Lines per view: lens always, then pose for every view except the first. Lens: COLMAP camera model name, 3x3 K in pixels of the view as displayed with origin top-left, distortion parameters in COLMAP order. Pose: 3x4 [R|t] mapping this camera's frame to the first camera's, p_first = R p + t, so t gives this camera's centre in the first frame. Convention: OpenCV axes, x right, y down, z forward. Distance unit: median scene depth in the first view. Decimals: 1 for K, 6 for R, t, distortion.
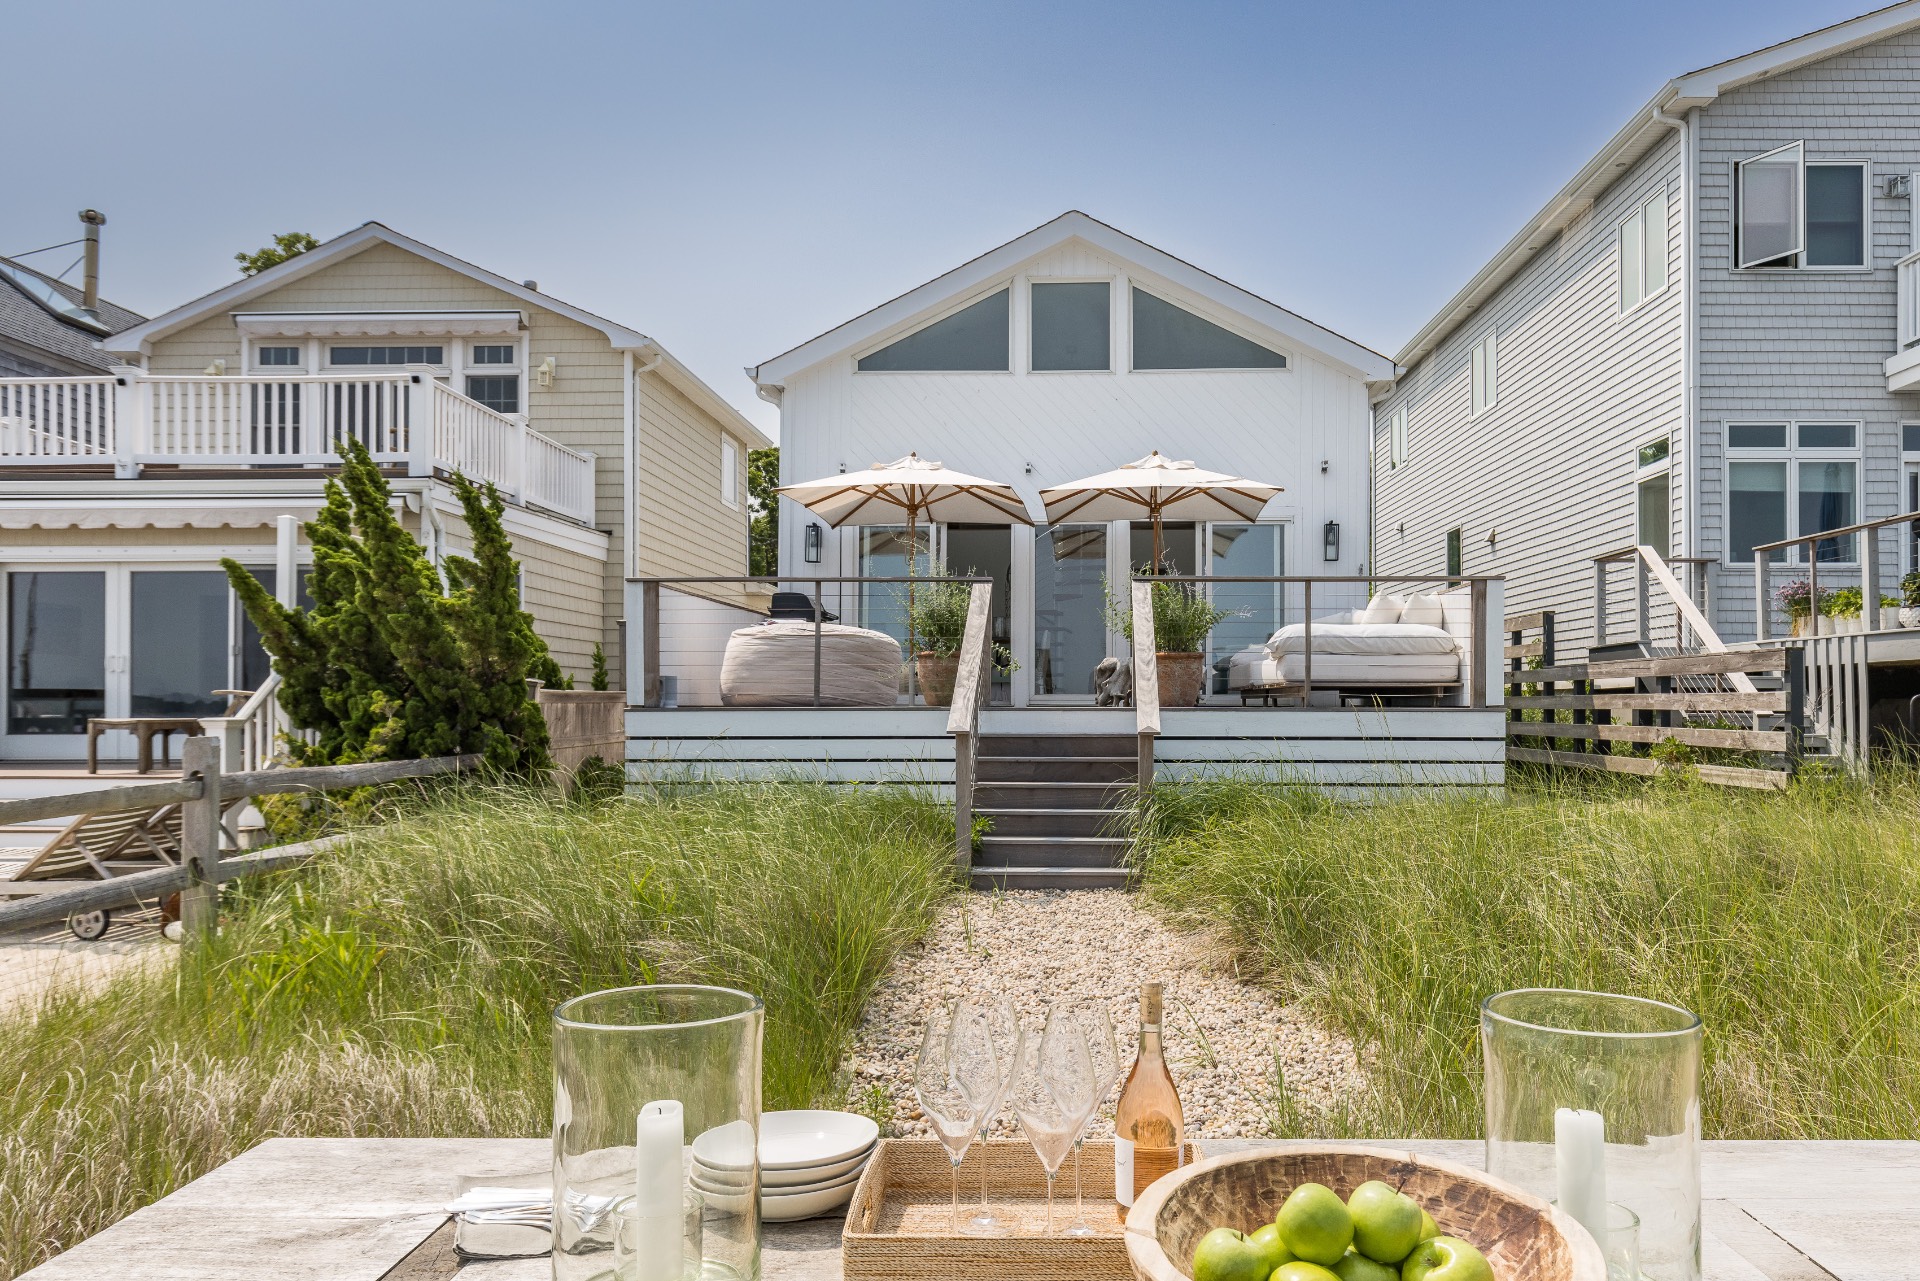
lens RADIAL K [[2439.0, 0, 960.5], [0, 2439.0, 646.0], [0, 0, 1]] dist [0.133425, 0.000000]
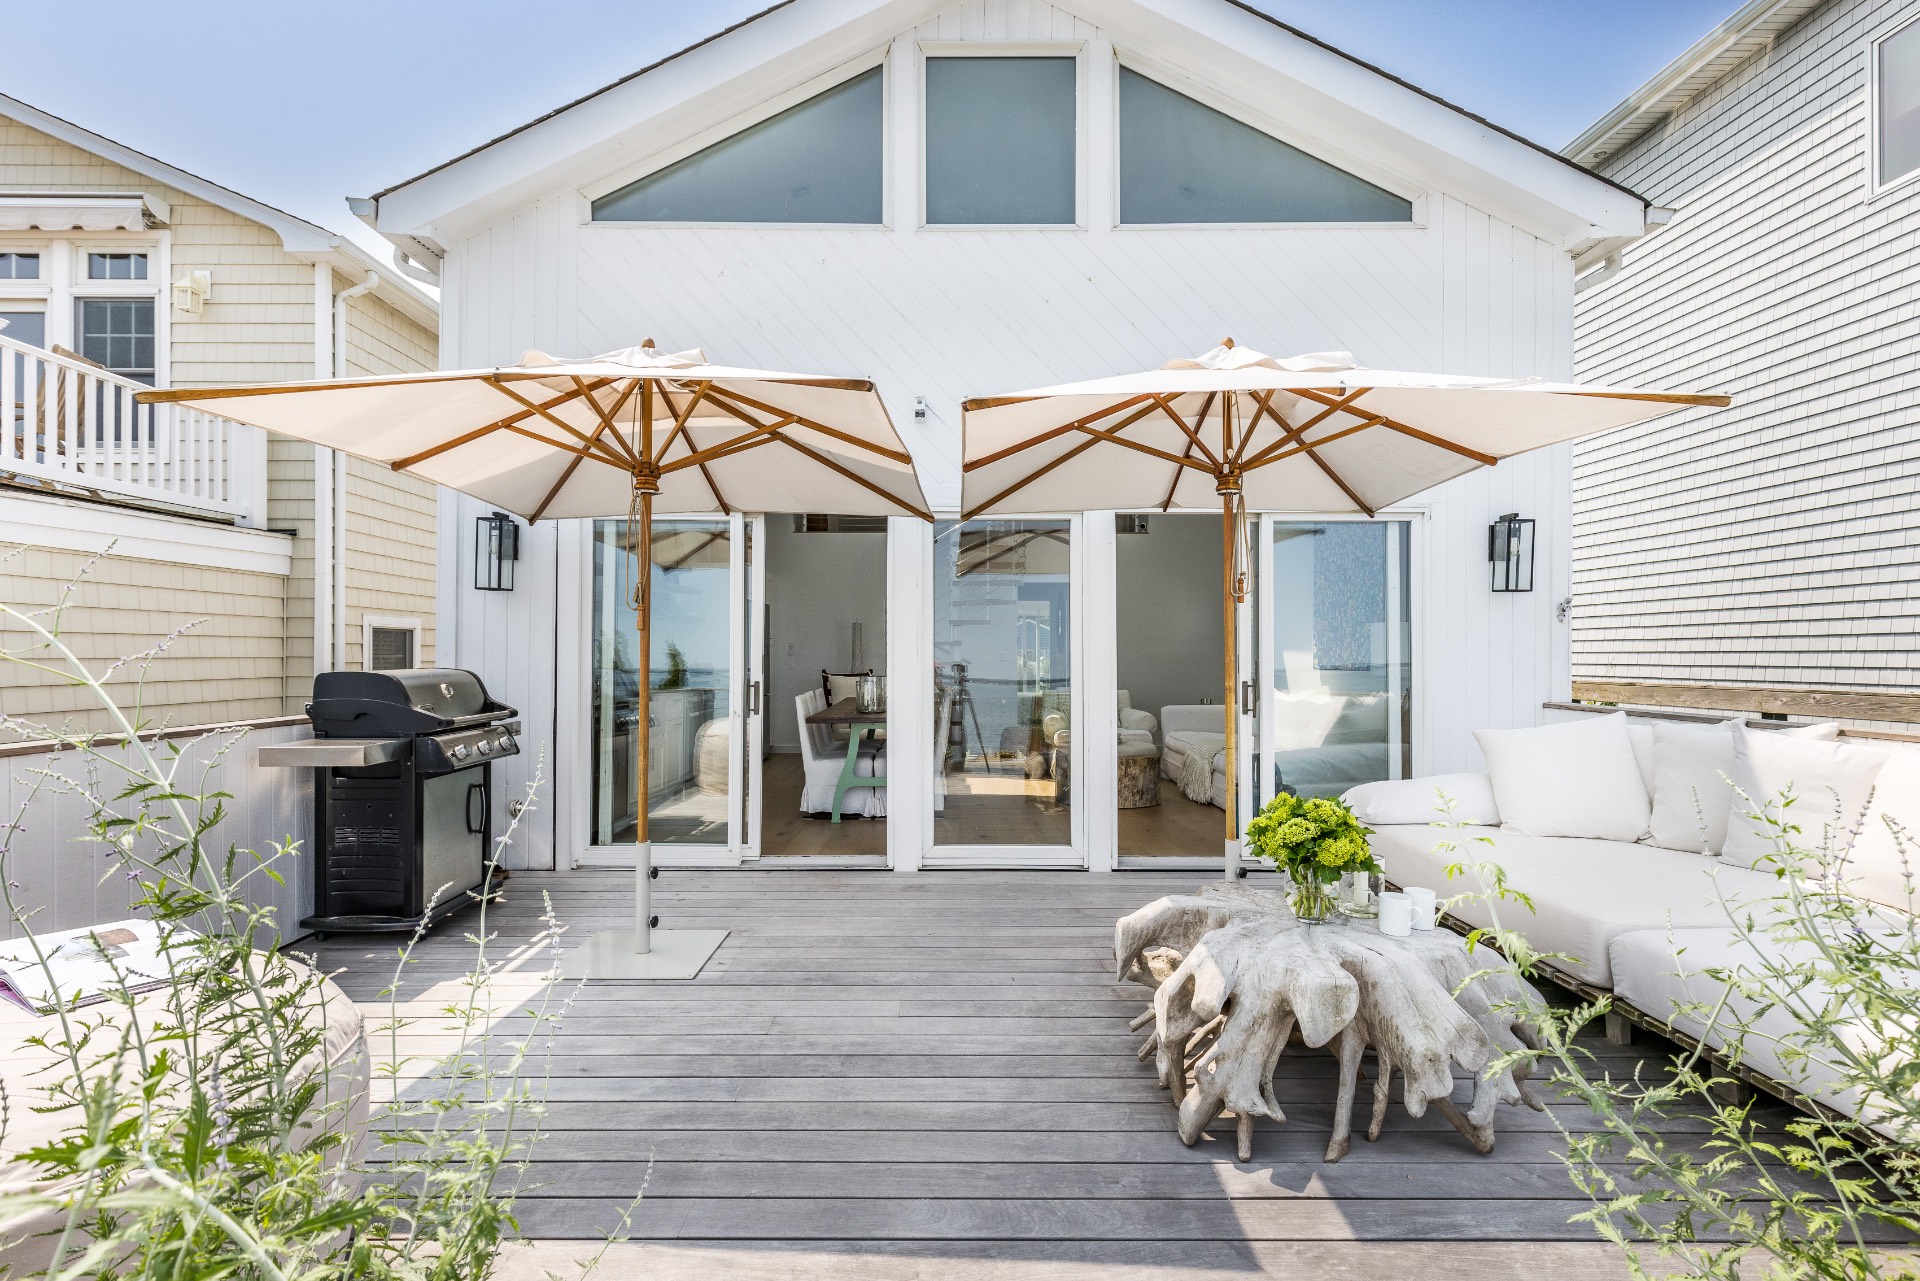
lens RADIAL K [[2439.0, 0, 963.9], [0, 2439.0, 637.4], [0, 0, 1]] dist [0.133425, 0.000000]
pose [[0.998839, 0.002636, 0.048100, 0.008156], [-0.002355, 0.999980, -0.005887, -0.014246], [-0.048115, 0.005766, 0.998825, 0.318700]]
